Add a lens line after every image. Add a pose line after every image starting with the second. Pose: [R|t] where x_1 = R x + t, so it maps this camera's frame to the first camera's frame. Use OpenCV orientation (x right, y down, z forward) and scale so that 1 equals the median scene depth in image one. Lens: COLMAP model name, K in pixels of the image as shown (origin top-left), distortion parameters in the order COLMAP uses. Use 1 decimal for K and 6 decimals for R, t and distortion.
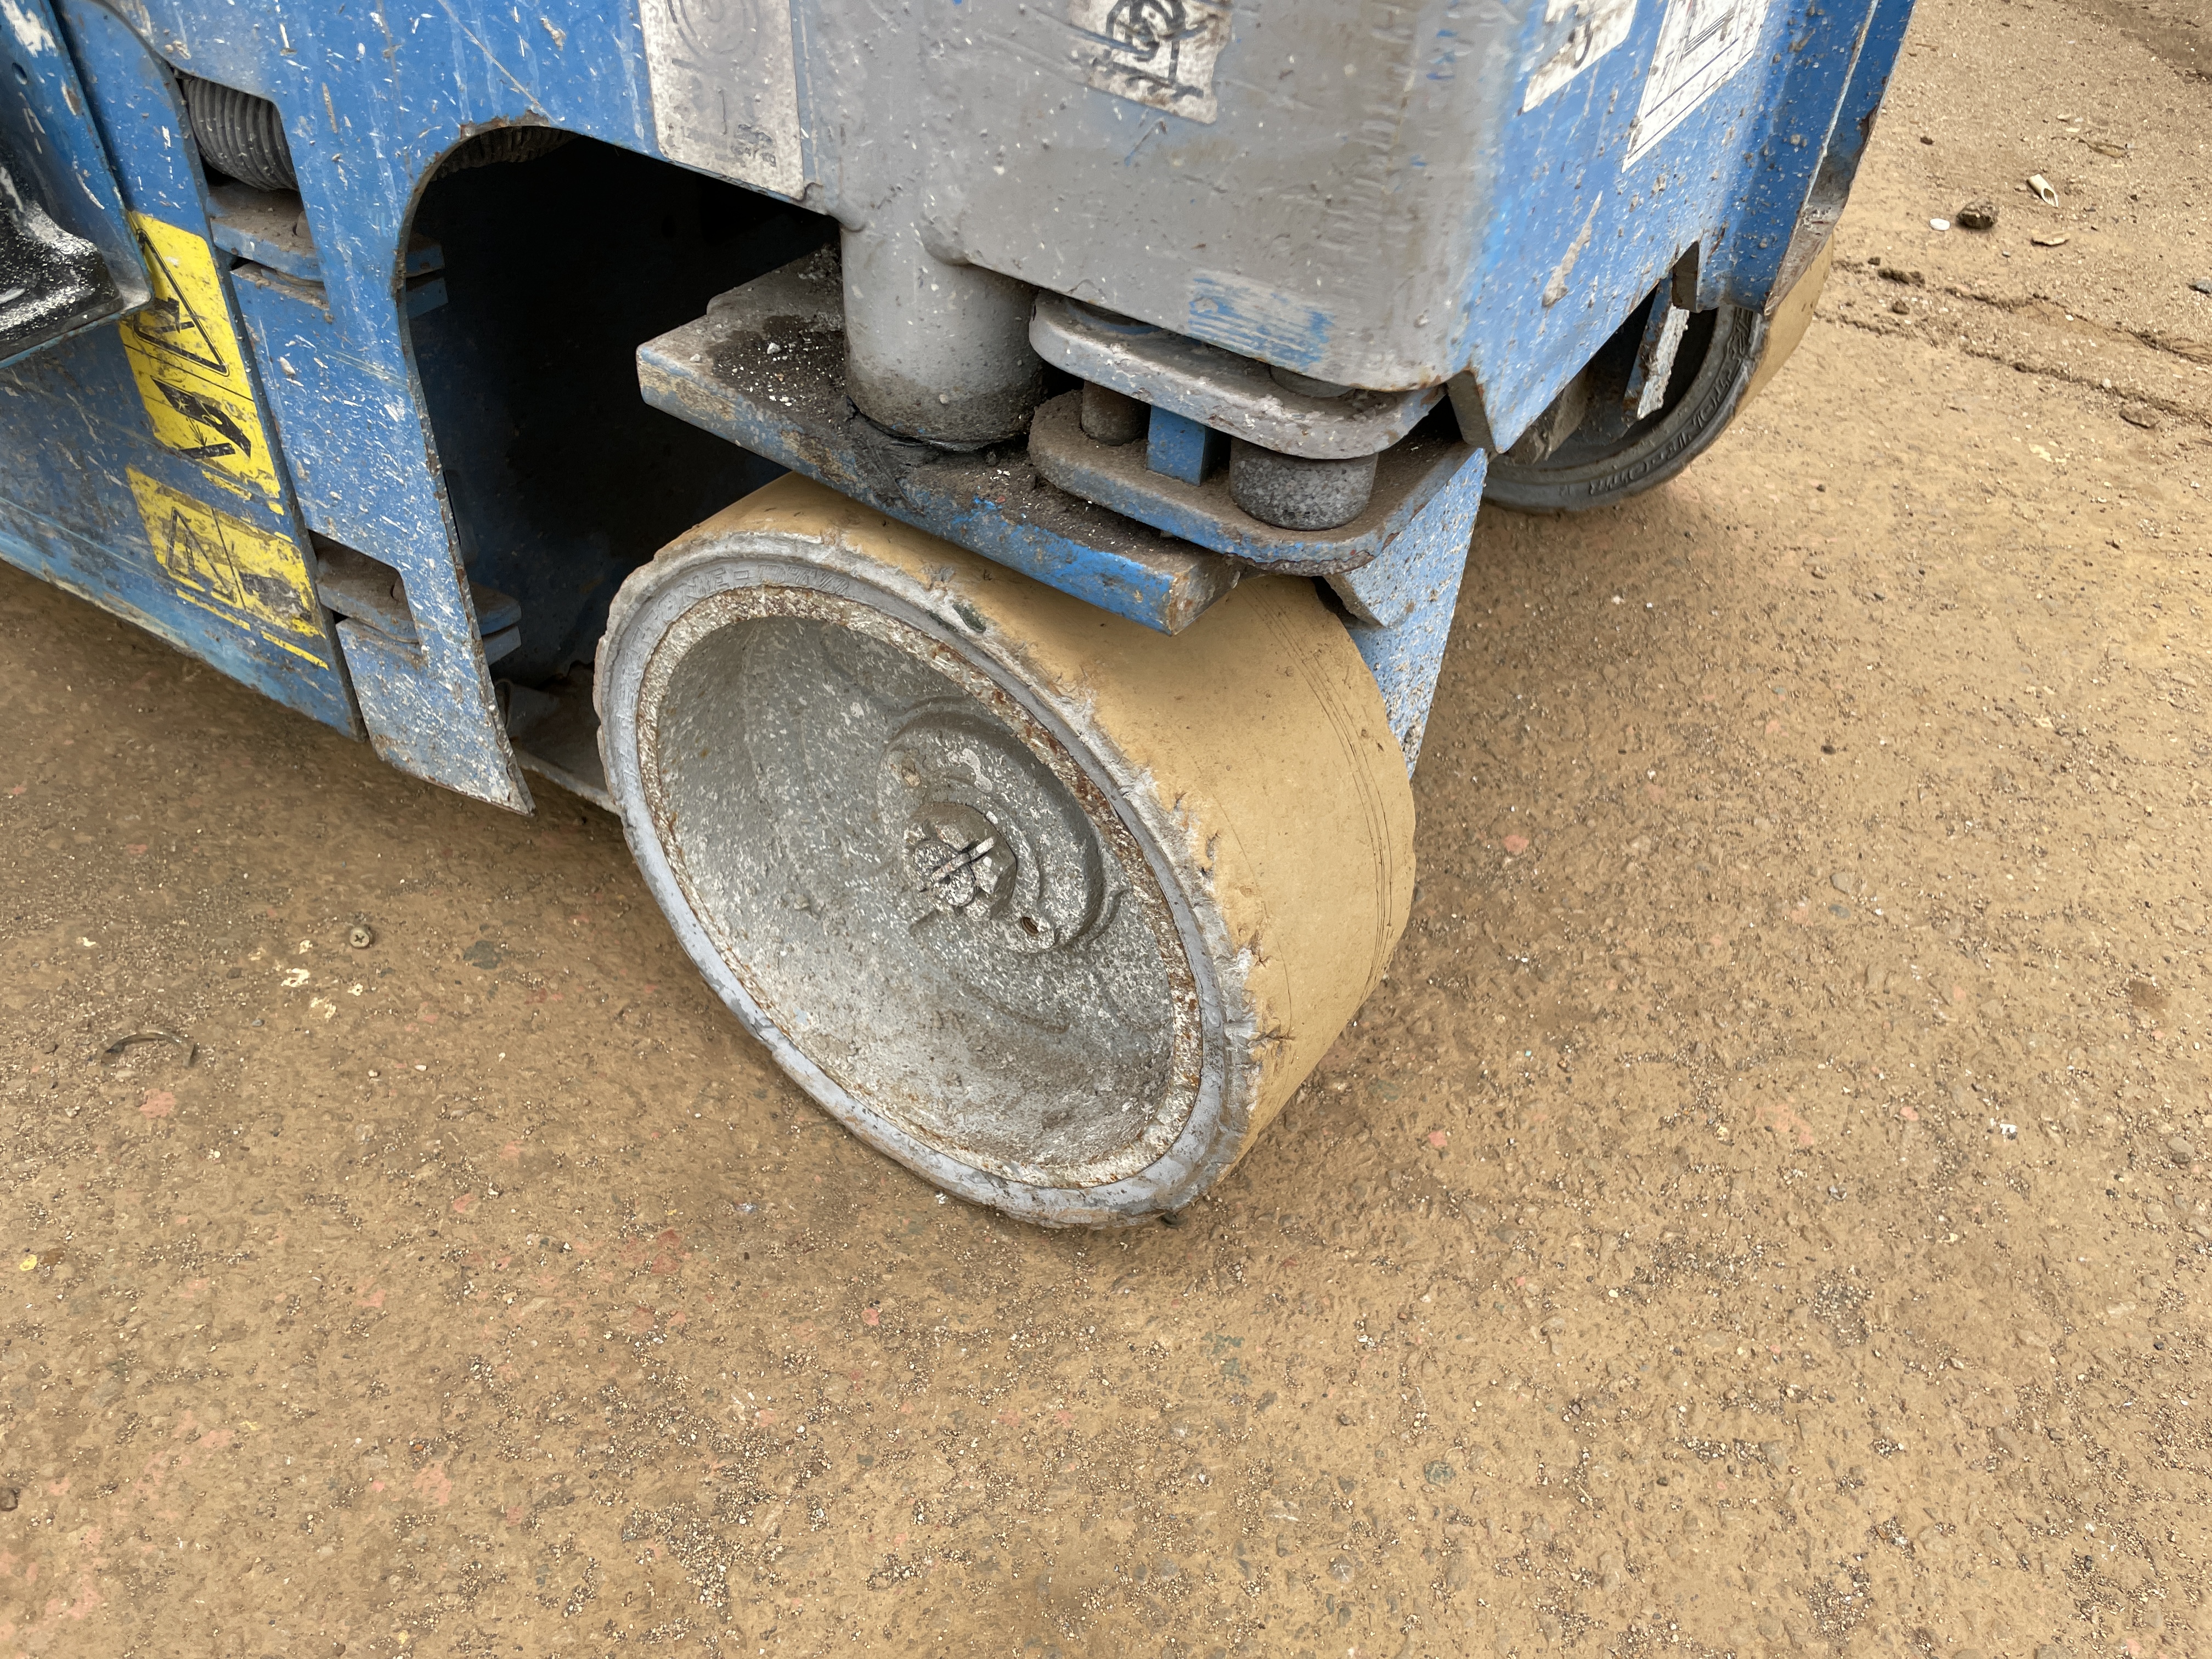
lens RADIAL K [[1643.0, 0, 1099.0], [0, 1643.0, 856.2], [0, 0, 1]] dist [0.067646, -0.092088]
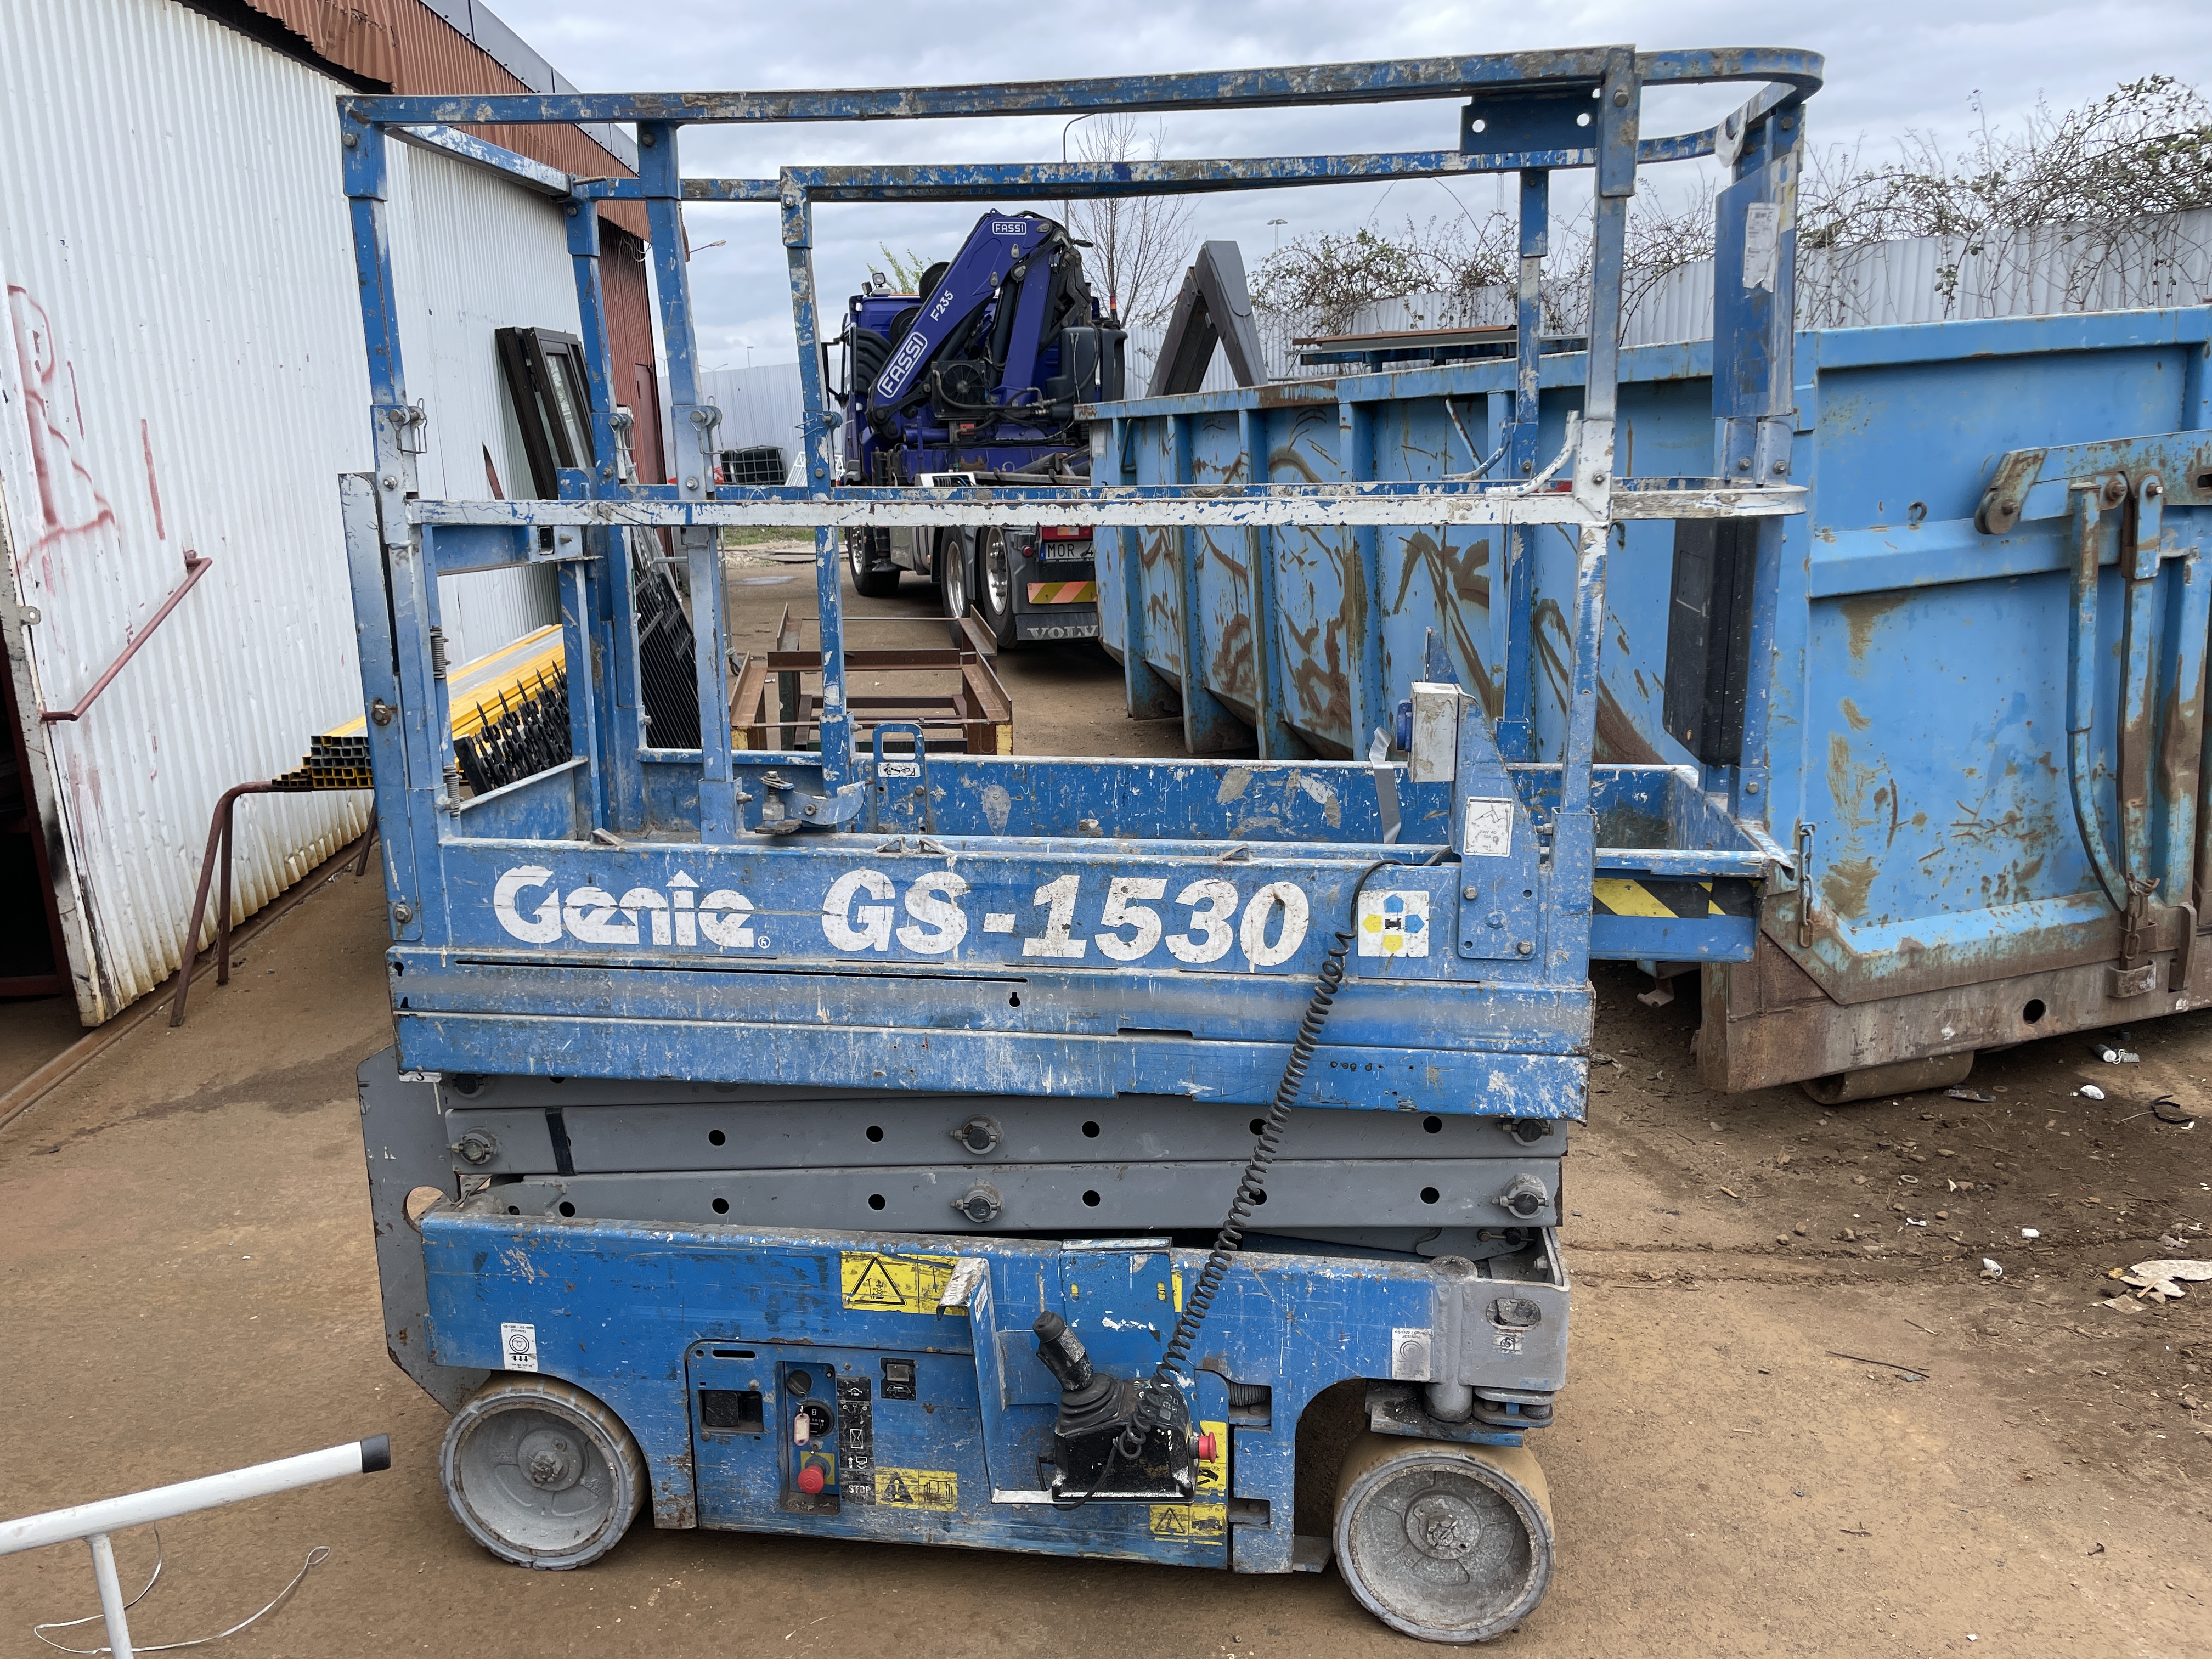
lens RADIAL K [[1643.0, 0, 1099.0], [0, 1643.0, 856.2], [0, 0, 1]] dist [0.067646, -0.092088]
pose [[0.913726, -0.155962, 0.375207, -2.164777], [0.318062, 0.849176, -0.421588, 0.043160], [-0.252865, 0.504555, 0.825520, -2.940043]]
